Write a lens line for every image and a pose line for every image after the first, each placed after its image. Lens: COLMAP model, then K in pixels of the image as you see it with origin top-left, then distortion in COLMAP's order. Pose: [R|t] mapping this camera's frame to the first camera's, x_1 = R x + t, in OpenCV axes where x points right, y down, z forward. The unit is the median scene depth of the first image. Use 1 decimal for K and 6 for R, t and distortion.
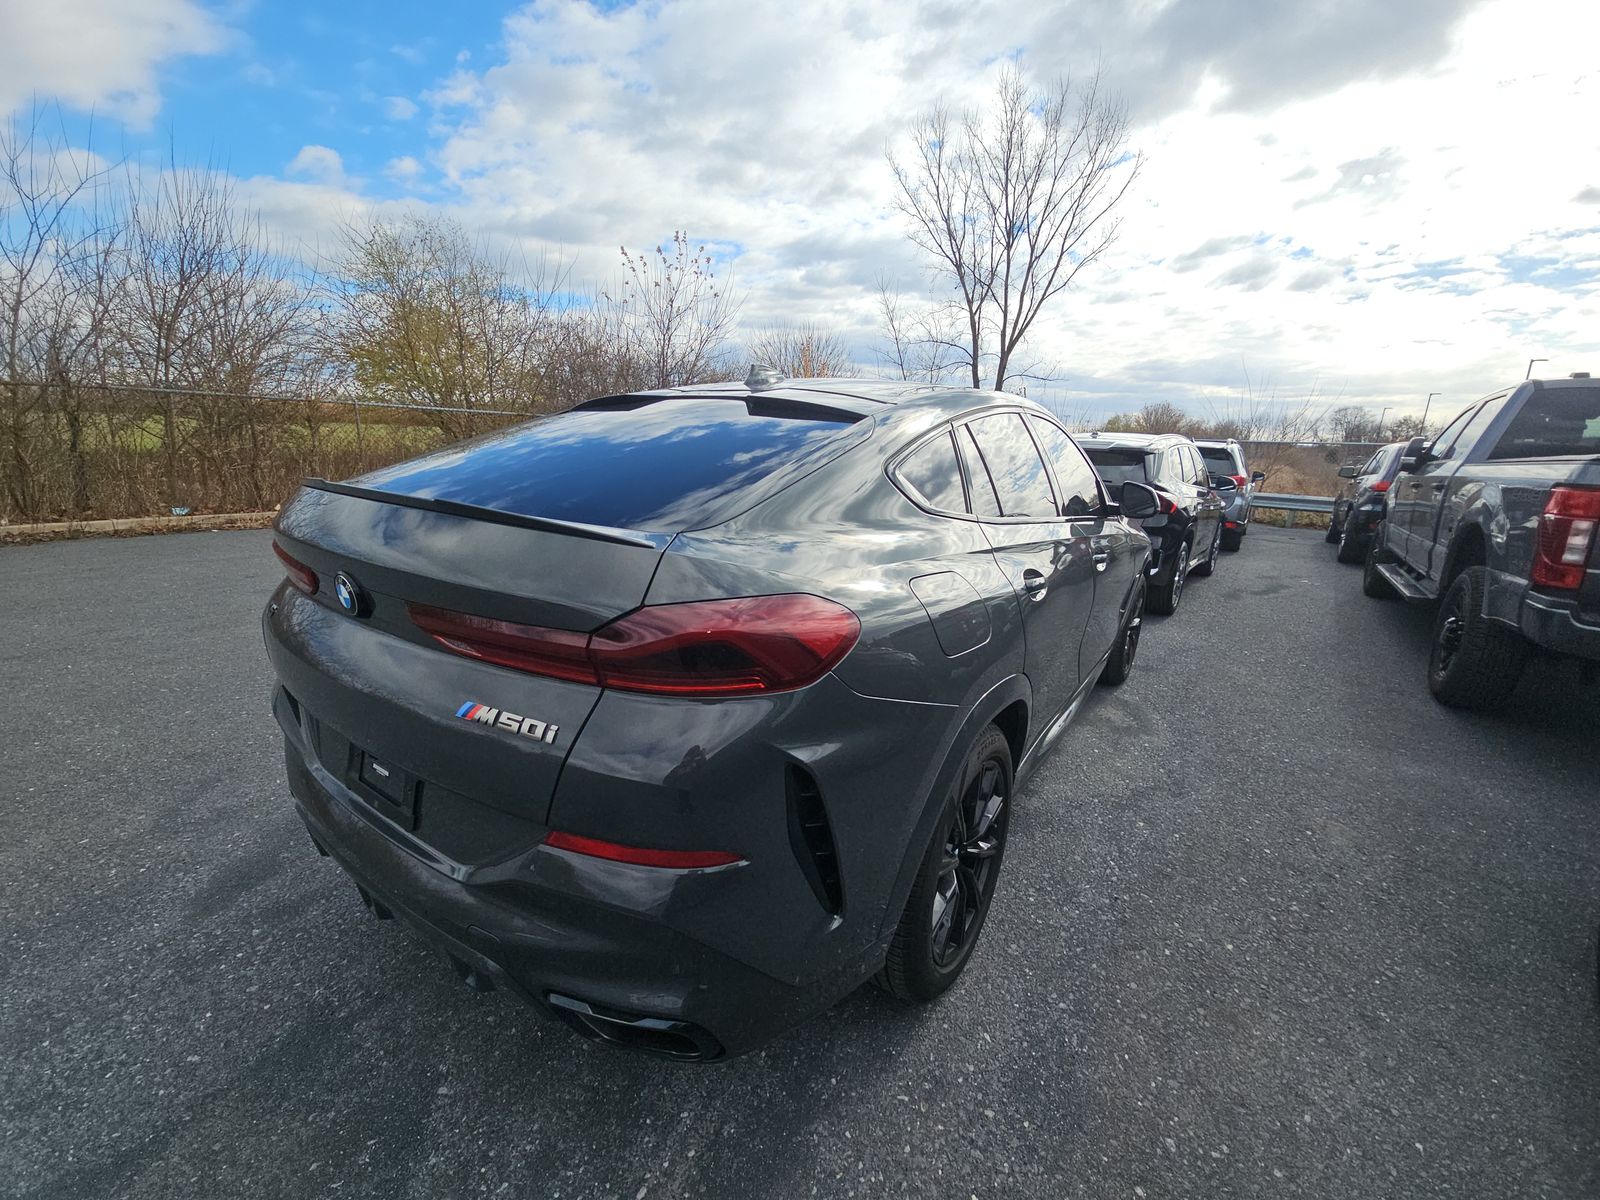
lens RADIAL K [[648.0, 0, 803.7], [0, 648.0, 606.9], [0, 0, 1]] dist [0.009044, -0.009540]
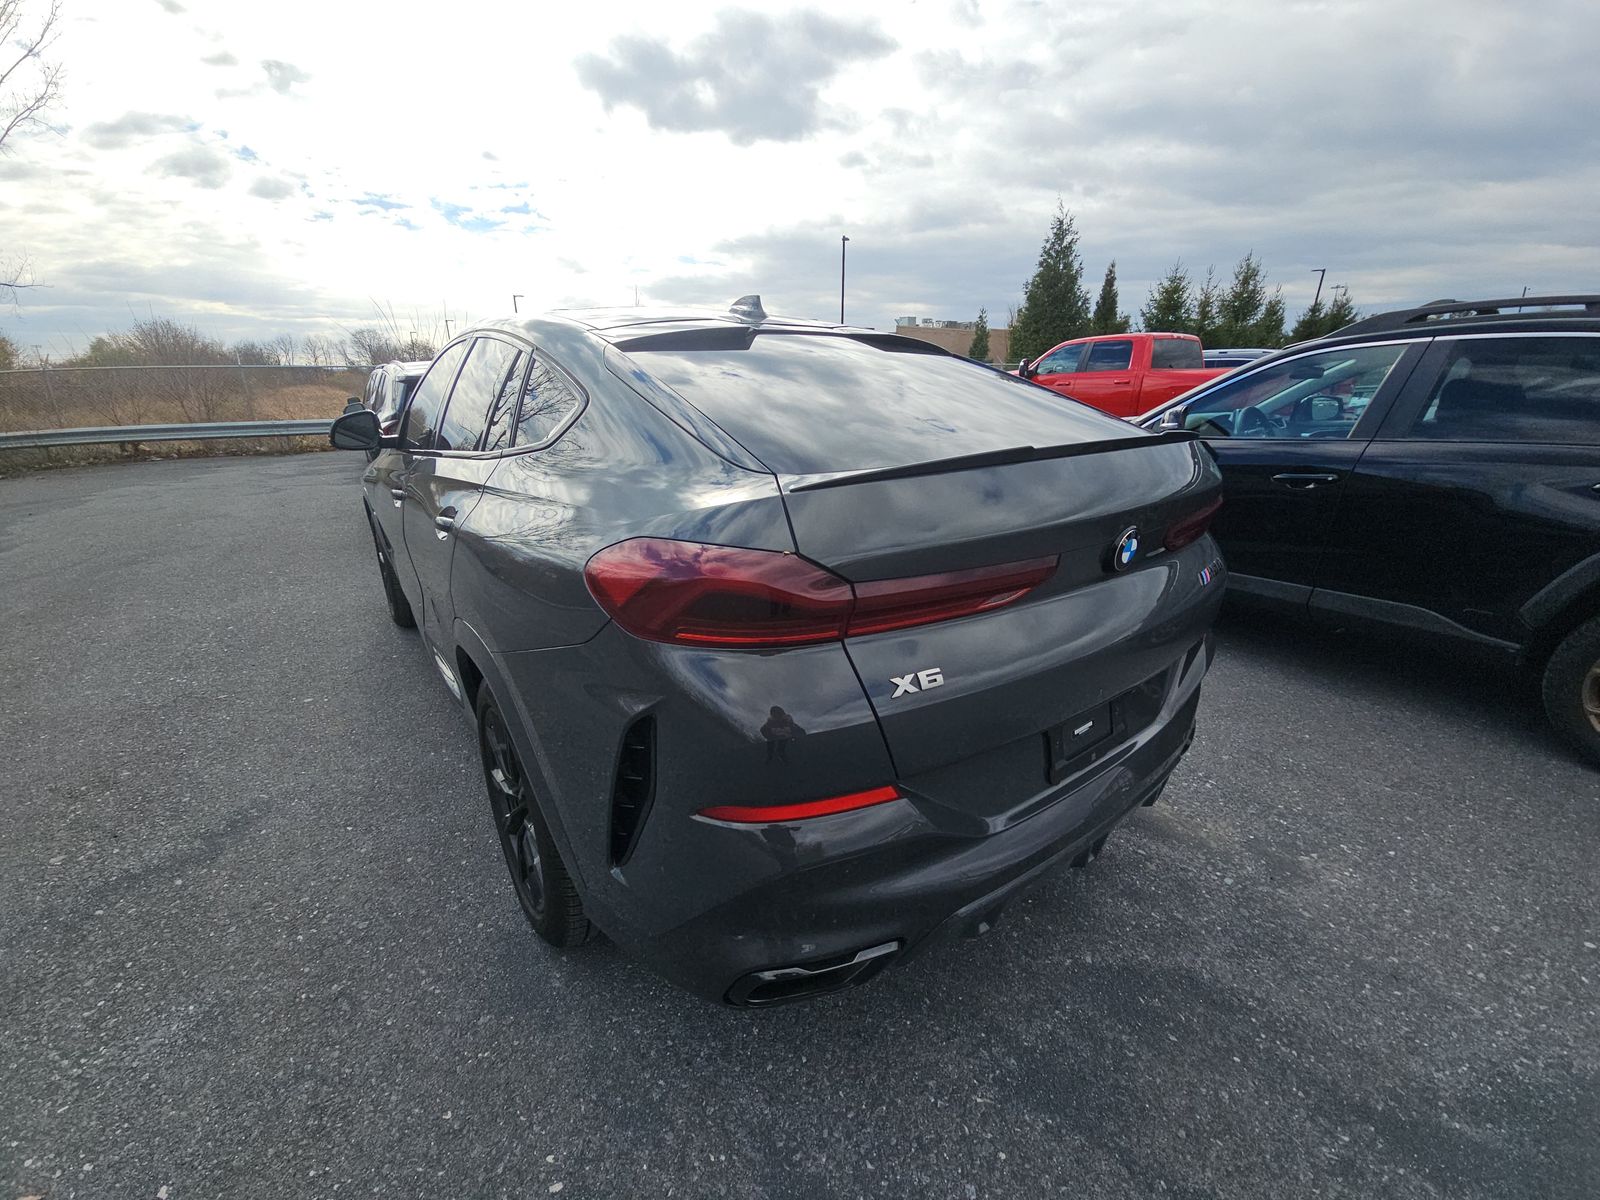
lens RADIAL K [[656.1, 0, 802.7], [0, 656.1, 612.0], [0, 0, 1]] dist [0.010893, -0.010307]
pose [[0.309277, -0.359257, 0.880501, -1.706402], [0.260715, 0.922452, 0.284798, -0.336081], [-0.914536, 0.141478, 0.378957, 1.038886]]
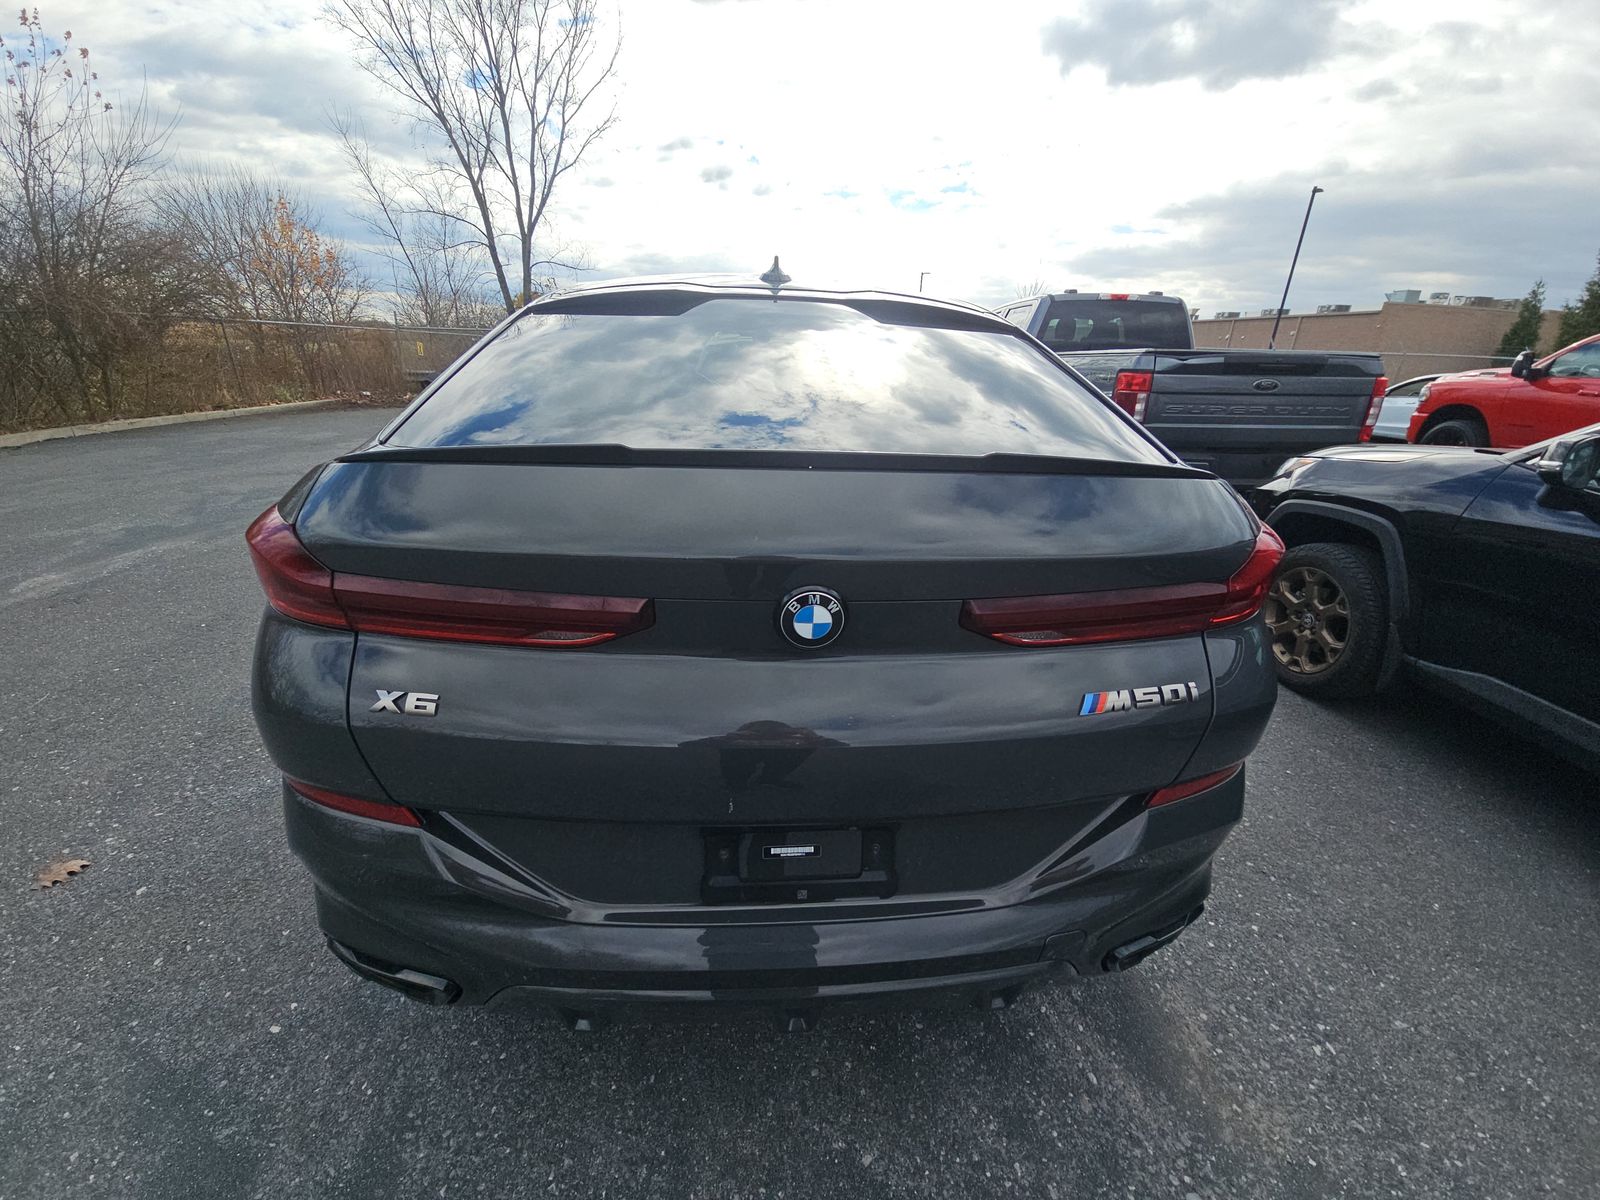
lens RADIAL K [[648.7, 0, 796.5], [0, 648.7, 605.8], [0, 0, 1]] dist [0.030567, -0.019511]
pose [[0.776245, -0.244024, 0.581288, -1.061113], [0.159635, 0.968081, 0.193225, -0.160950], [-0.609885, -0.057196, 0.790423, 0.460376]]
